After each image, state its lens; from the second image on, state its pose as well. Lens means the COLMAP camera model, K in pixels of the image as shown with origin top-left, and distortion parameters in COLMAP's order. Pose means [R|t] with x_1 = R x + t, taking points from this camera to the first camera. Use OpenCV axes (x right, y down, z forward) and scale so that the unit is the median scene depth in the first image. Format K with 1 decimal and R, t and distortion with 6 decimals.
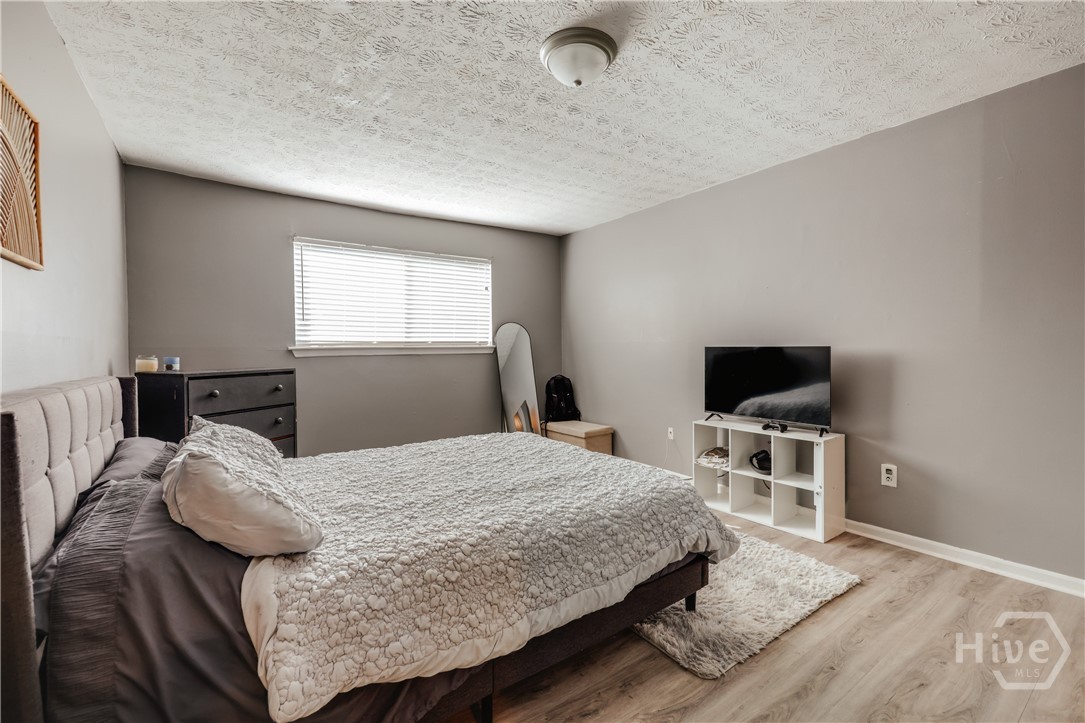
lens RADIAL K [[465.9, 0, 552.9], [0, 465.9, 359.8], [0, 0, 1]] dist [0.000074, 0.000138]
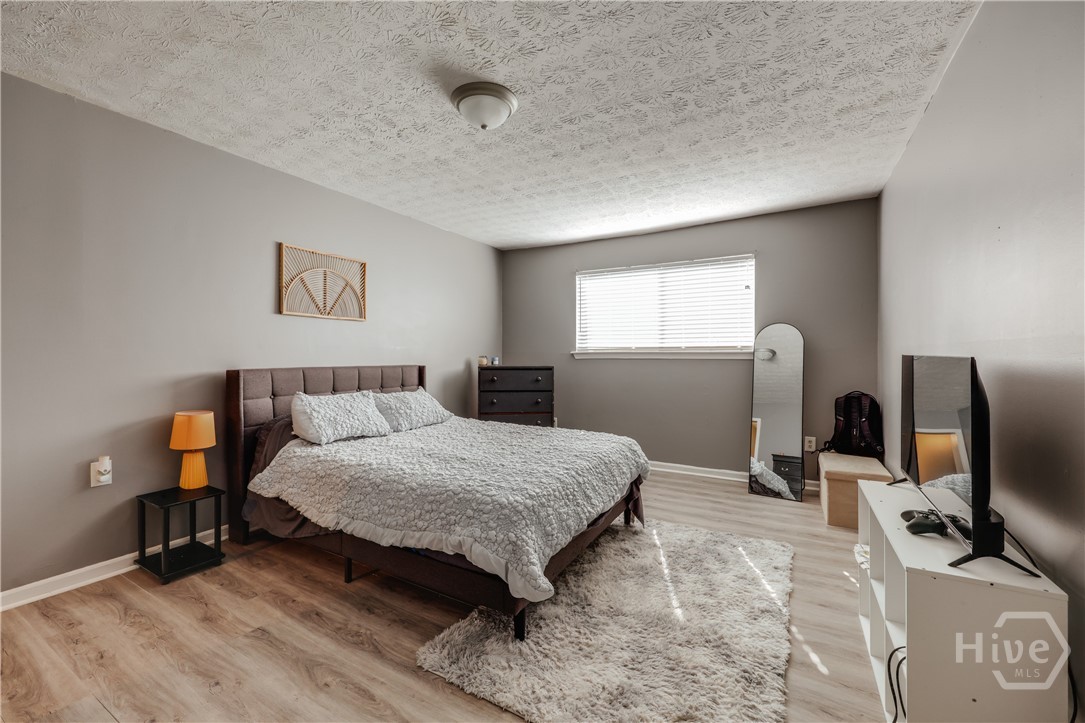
lens RADIAL K [[450.6, 0, 547.4], [0, 450.6, 359.7], [0, 0, 1]] dist [0.000234, 0.000646]
pose [[0.402753, 0.020401, -0.915082, 0.701785], [-0.026766, 0.999587, 0.010504, -0.016624], [0.914917, 0.020263, 0.403132, 0.421935]]
